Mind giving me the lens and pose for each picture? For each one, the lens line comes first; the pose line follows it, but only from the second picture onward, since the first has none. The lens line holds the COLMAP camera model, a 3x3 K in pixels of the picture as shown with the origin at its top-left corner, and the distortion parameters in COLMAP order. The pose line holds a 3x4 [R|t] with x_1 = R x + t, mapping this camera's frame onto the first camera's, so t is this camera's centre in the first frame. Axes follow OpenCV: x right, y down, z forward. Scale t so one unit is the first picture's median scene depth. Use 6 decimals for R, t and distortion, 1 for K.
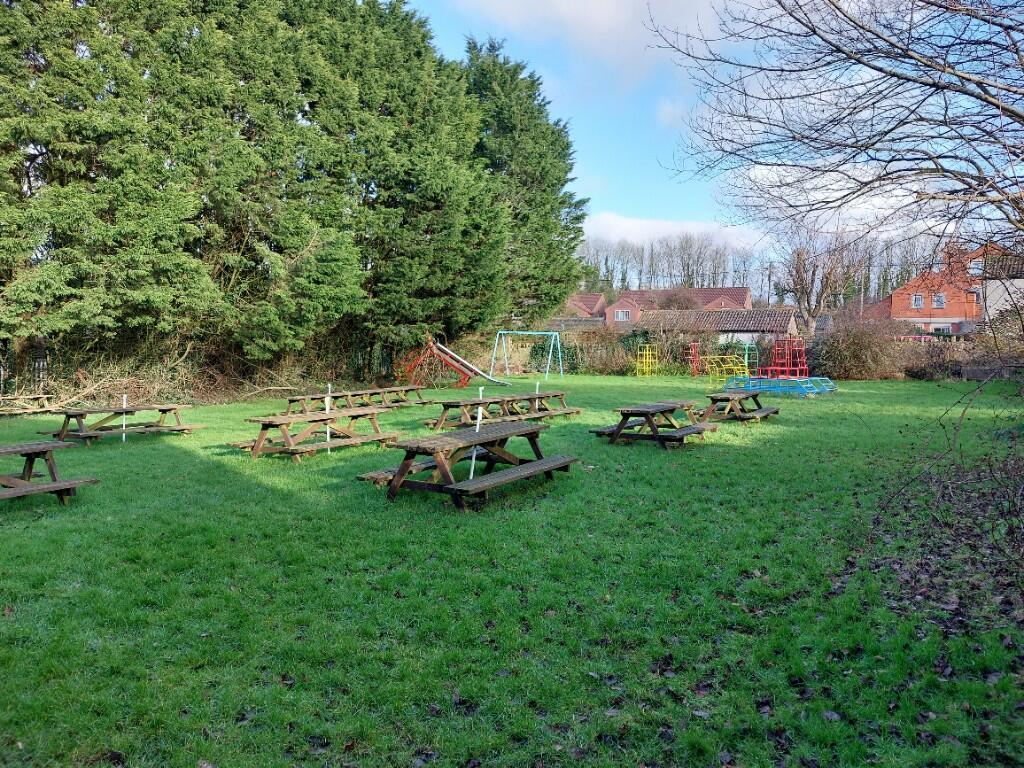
lens RADIAL K [[742.9, 0, 513.8], [0, 742.9, 382.1], [0, 0, 1]] dist [-0.004813, -0.000268]
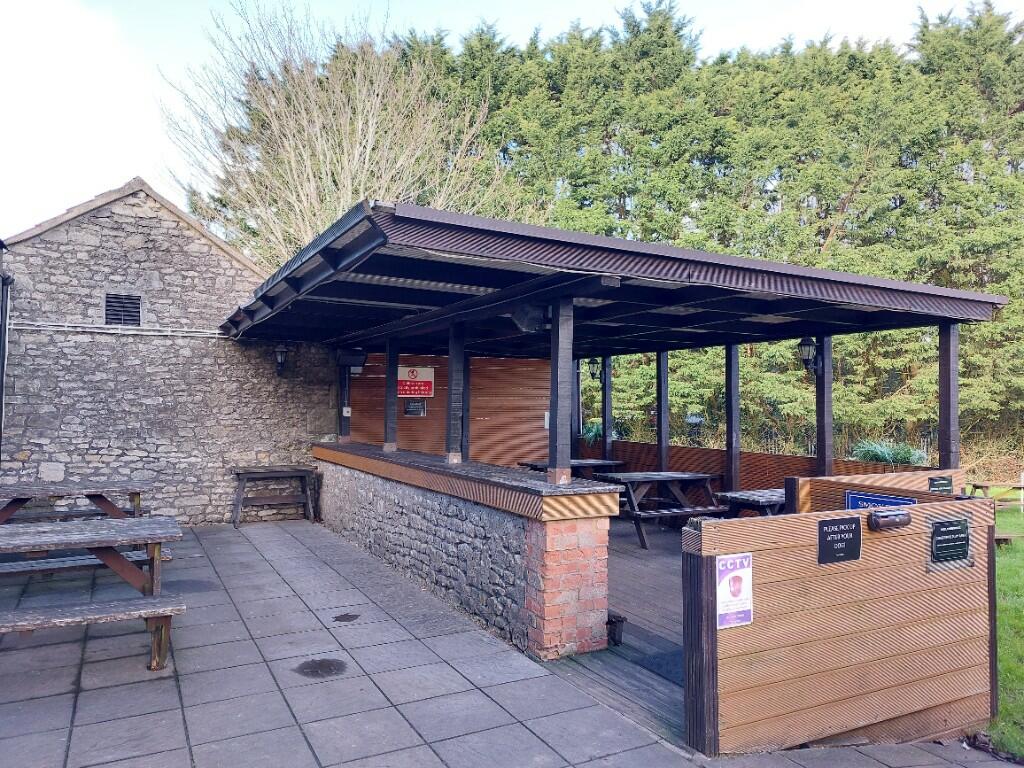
lens RADIAL K [[742.9, 0, 515.7], [0, 742.9, 378.1], [0, 0, 1]] dist [-0.004813, -0.000268]
pose [[0.507863, -0.039078, -0.860551, 0.059410], [-0.049509, 0.995995, -0.074447, -0.004015], [0.860014, 0.080414, 0.503894, -0.209029]]
